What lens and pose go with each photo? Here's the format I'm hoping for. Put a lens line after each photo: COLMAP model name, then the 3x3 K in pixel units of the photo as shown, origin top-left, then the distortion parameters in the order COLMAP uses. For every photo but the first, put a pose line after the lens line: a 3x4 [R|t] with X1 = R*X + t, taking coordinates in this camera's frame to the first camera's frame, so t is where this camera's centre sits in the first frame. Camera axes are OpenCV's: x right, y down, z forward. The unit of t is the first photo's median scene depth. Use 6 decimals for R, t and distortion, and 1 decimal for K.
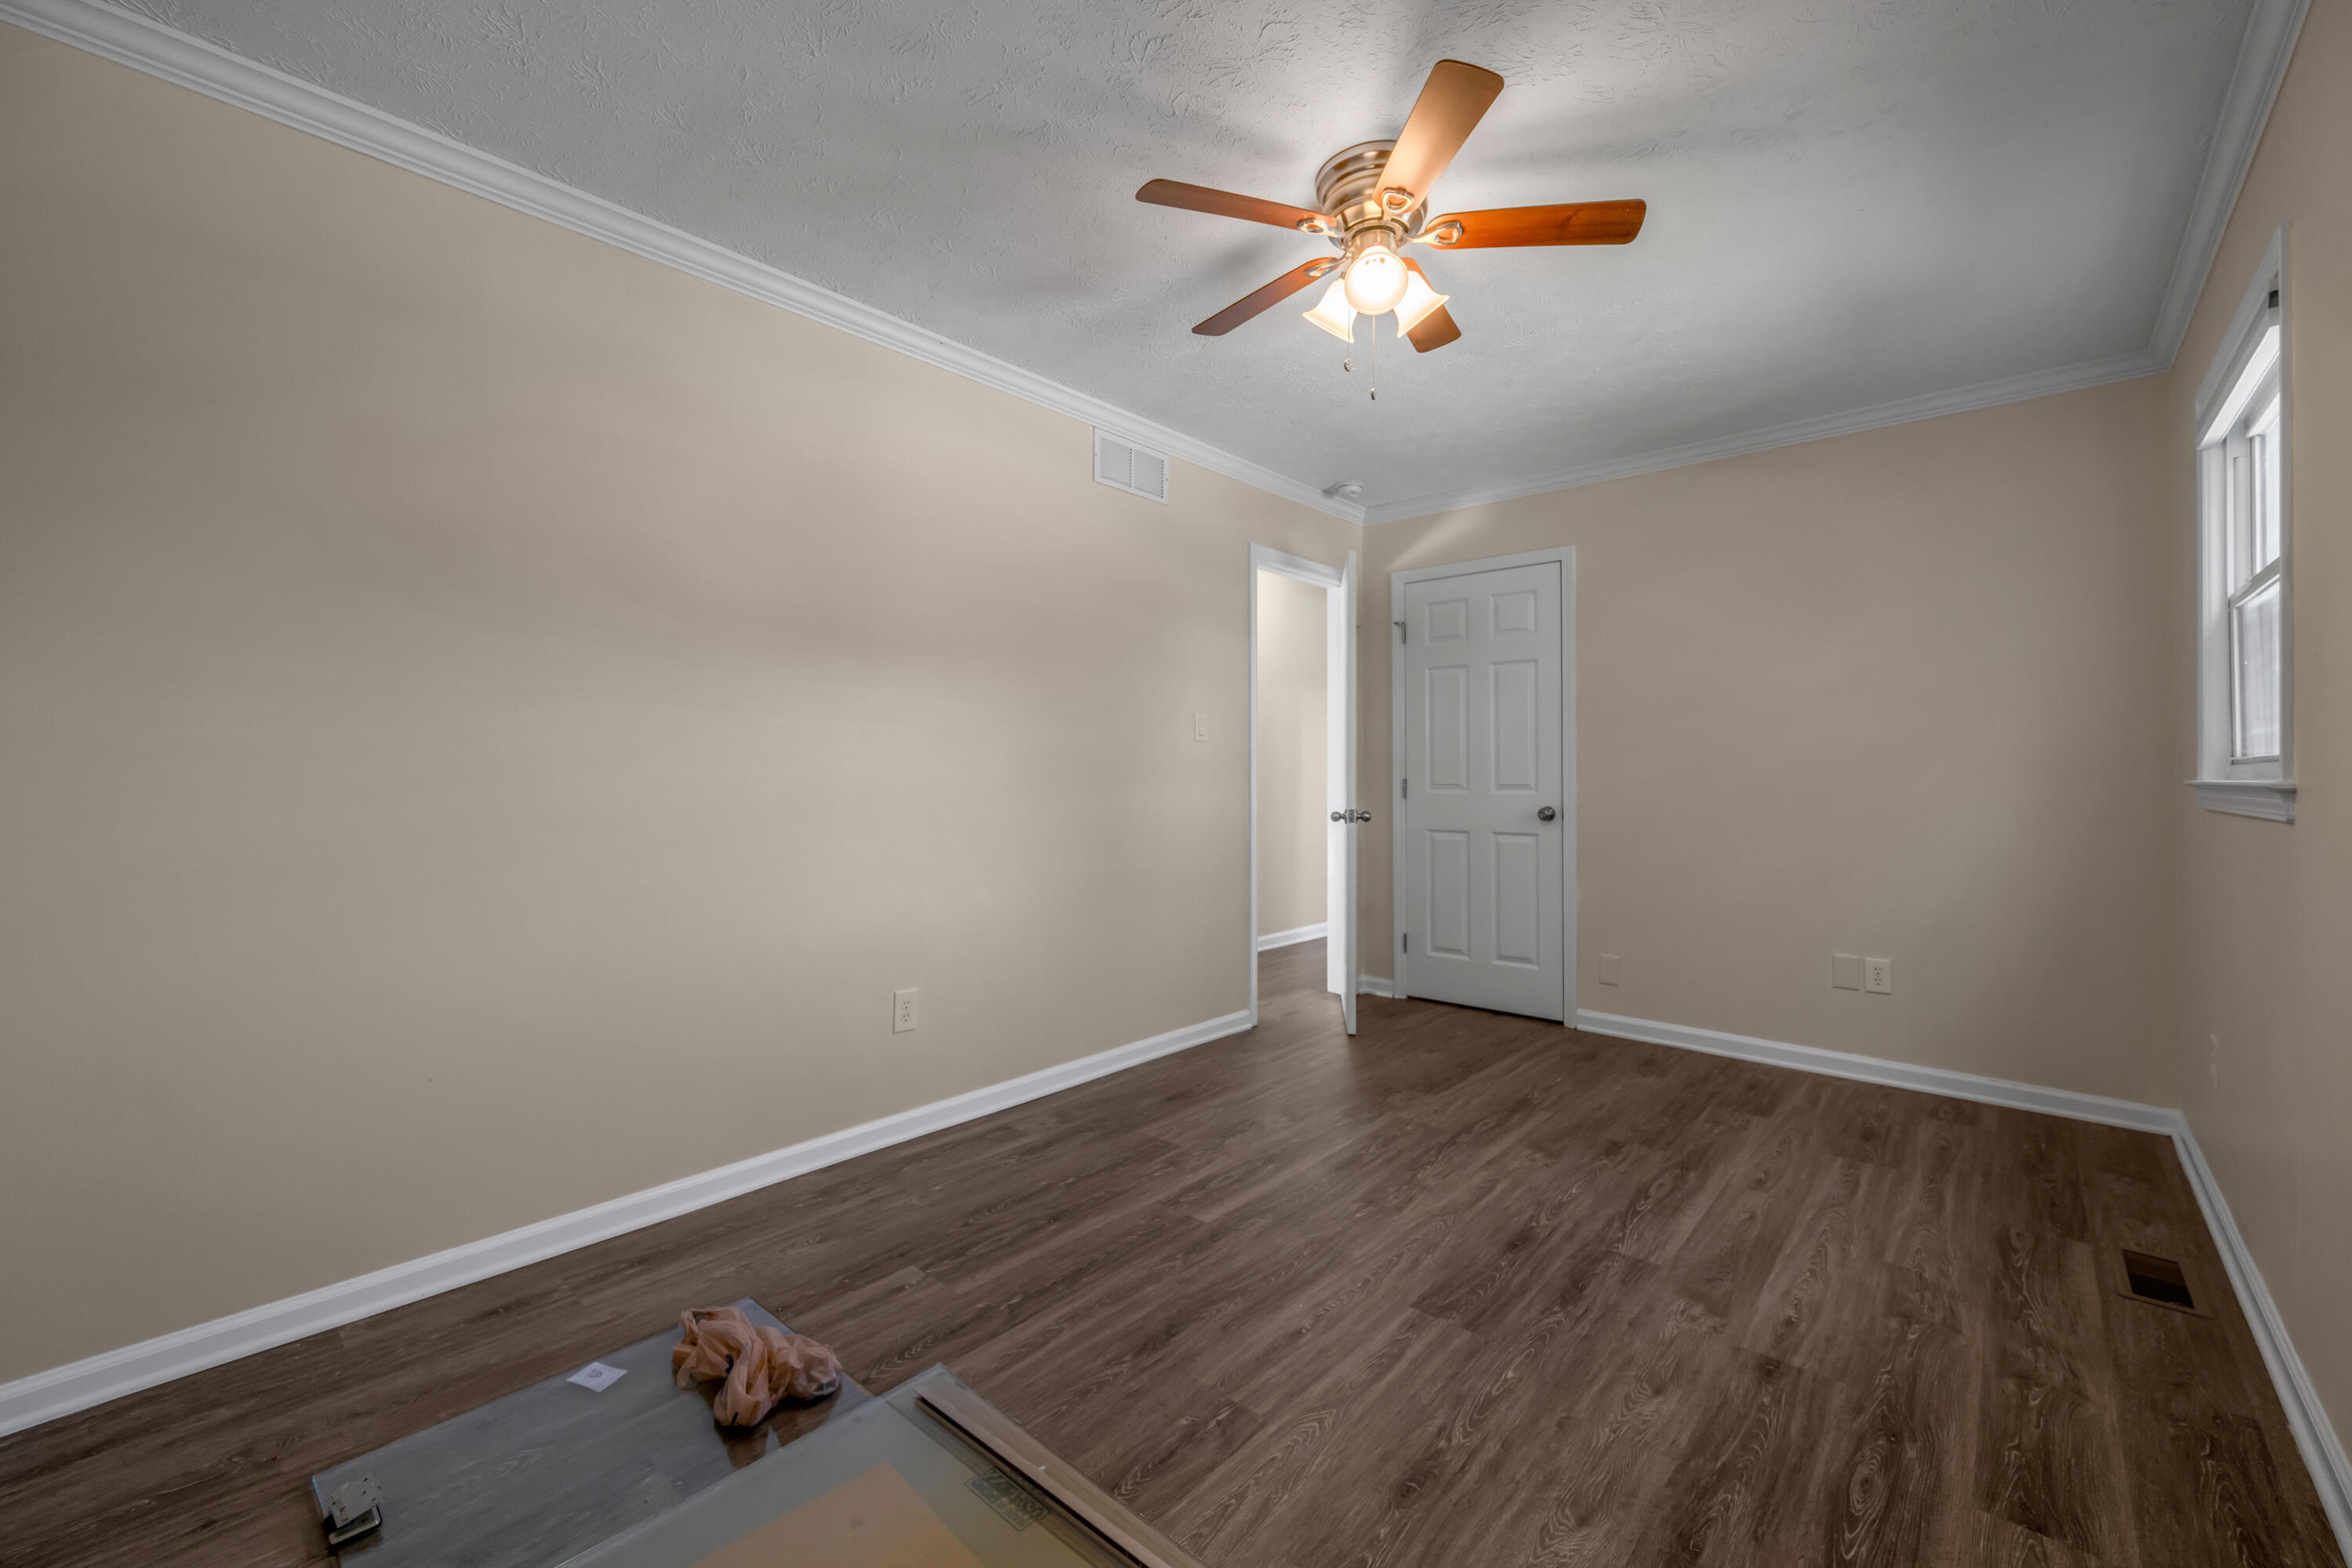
lens RADIAL K [[944.8, 0, 1186.1], [0, 944.8, 758.6], [0, 0, 1]] dist [-0.001211, 0.000014]
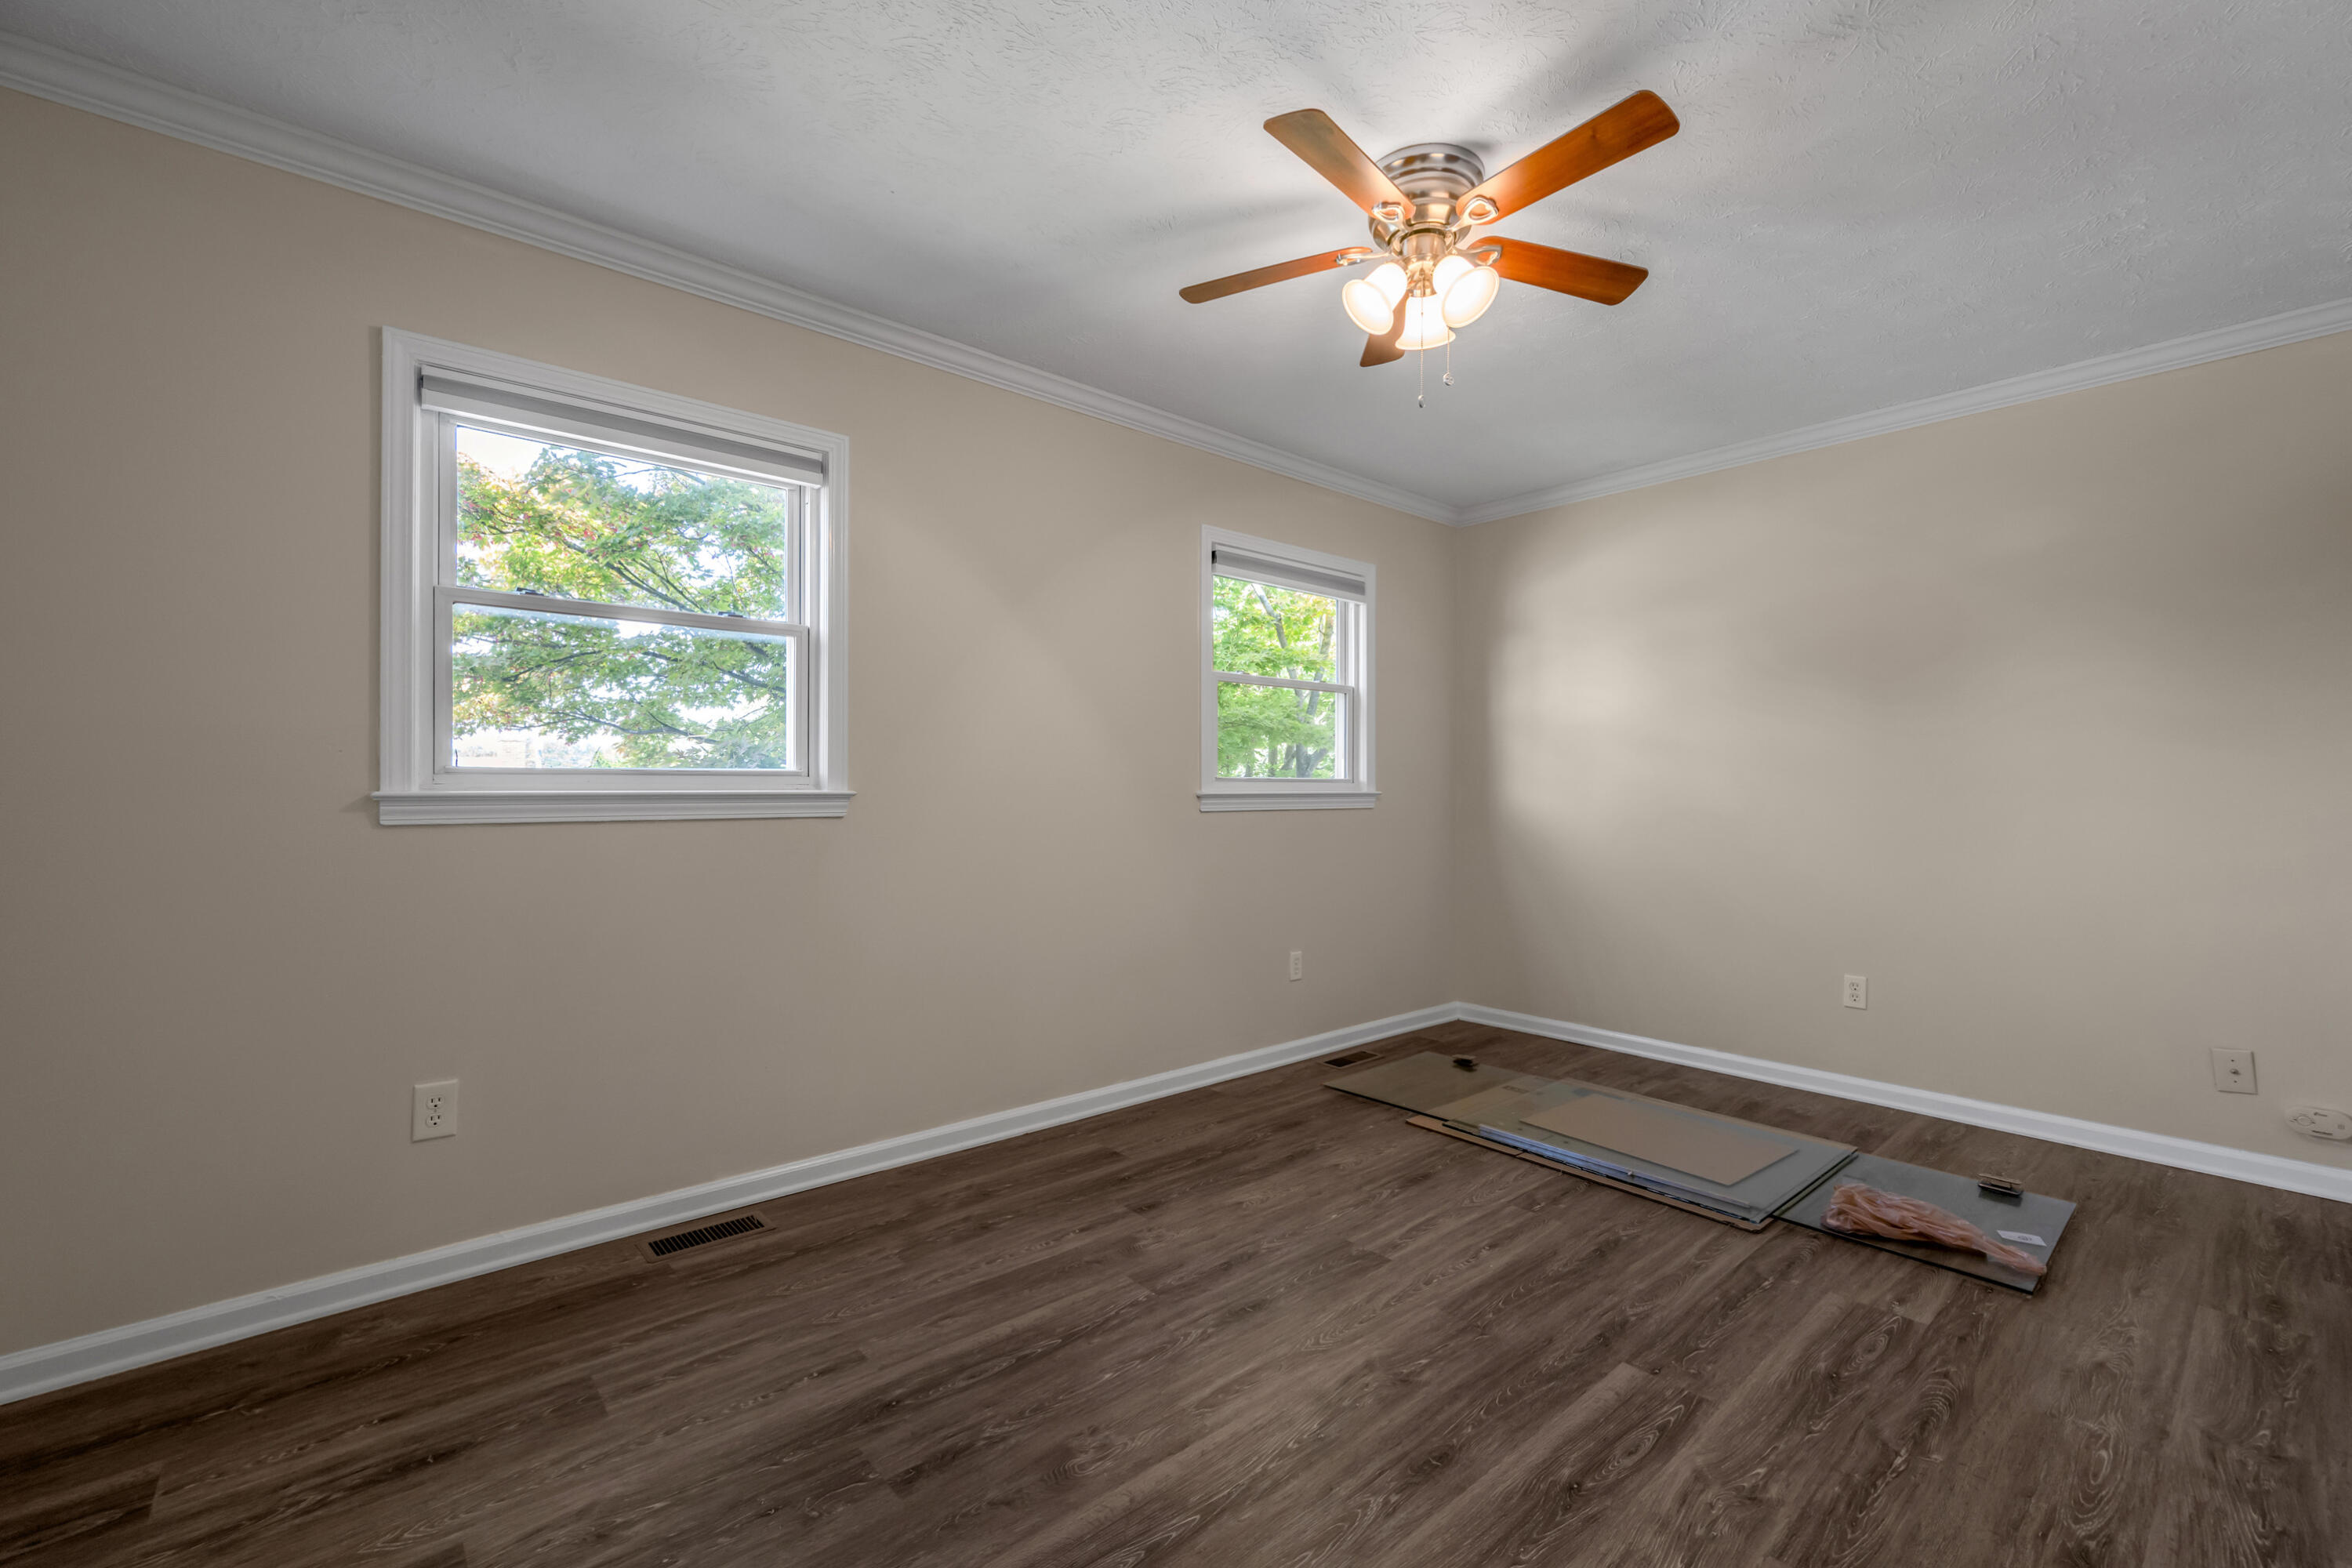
lens RADIAL K [[984.1, 0, 1187.3], [0, 984.1, 803.5], [0, 0, 1]] dist [-0.003072, -0.000353]
pose [[-0.990884, -0.007477, 0.134509, 0.301312], [-0.007448, 0.999972, 0.000714, 0.030264], [-0.134511, -0.000294, -0.990912, 2.036887]]
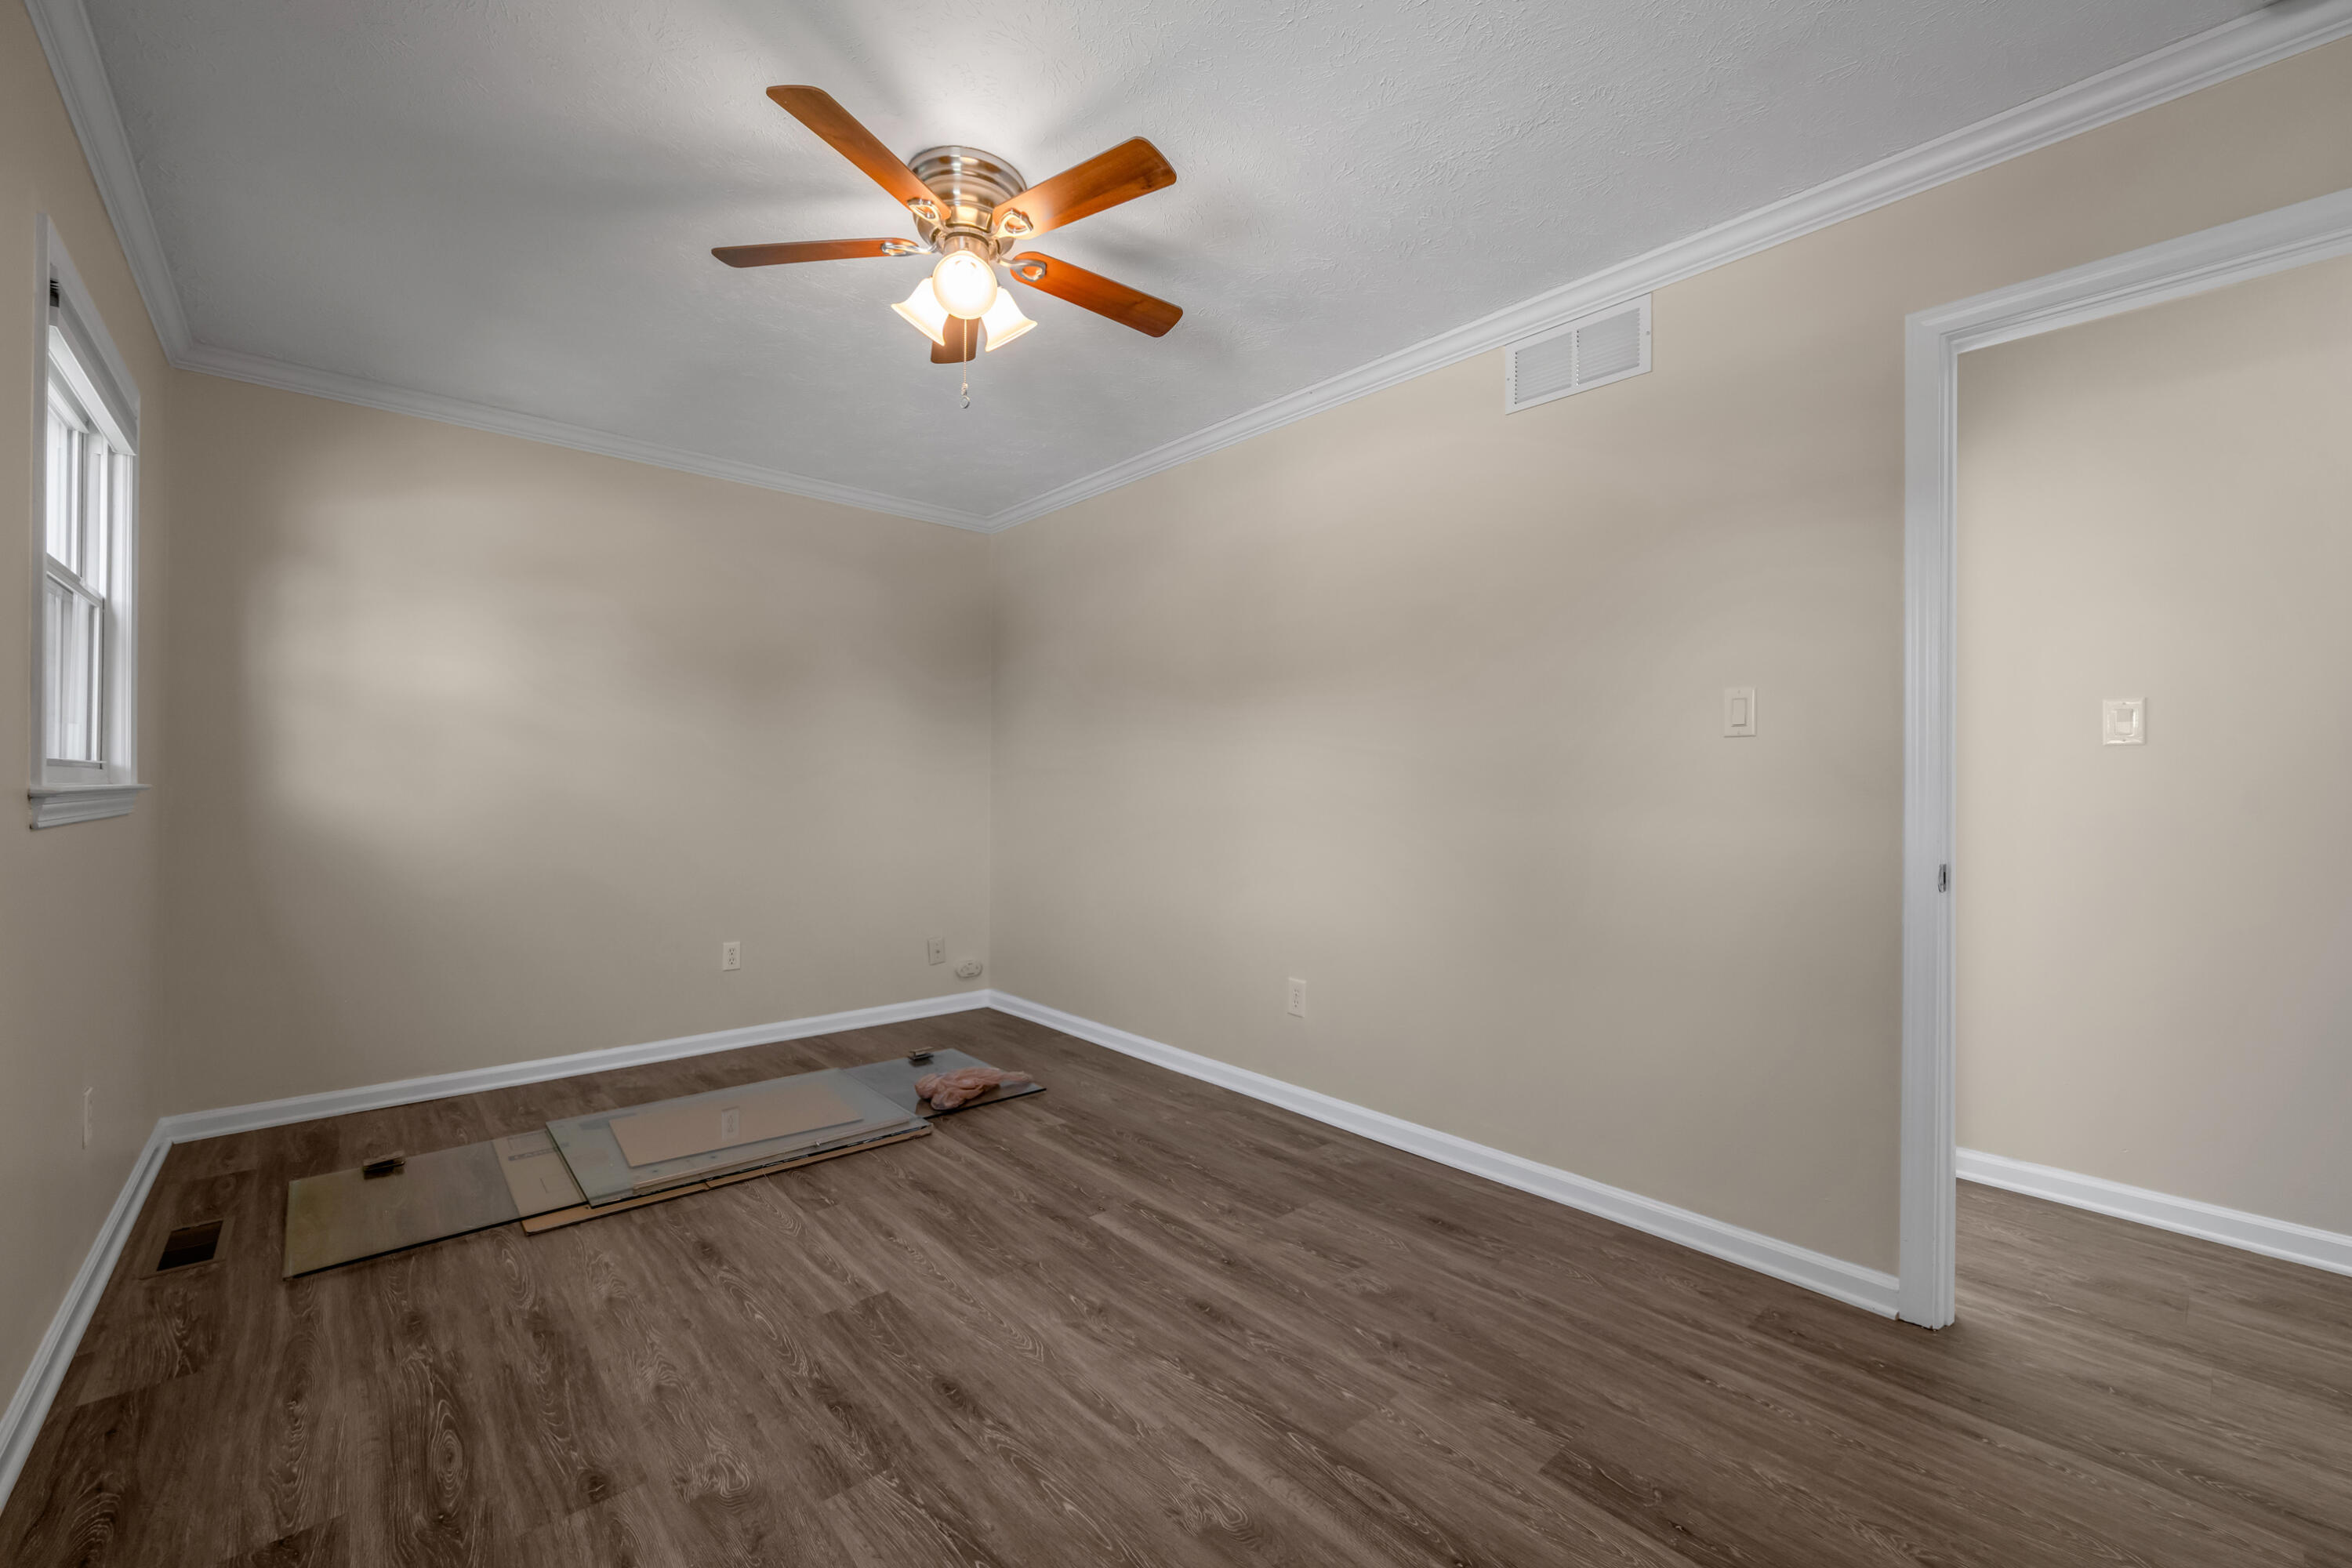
lens RADIAL K [[959.8, 0, 1177.0], [0, 959.8, 780.0], [0, 0, 1]] dist [-0.004559, -0.000260]
pose [[-0.123062, -0.009788, -0.992351, 1.168682], [0.007178, 0.999916, -0.010753, 0.021493], [0.992373, -0.008446, -0.122982, 1.347736]]
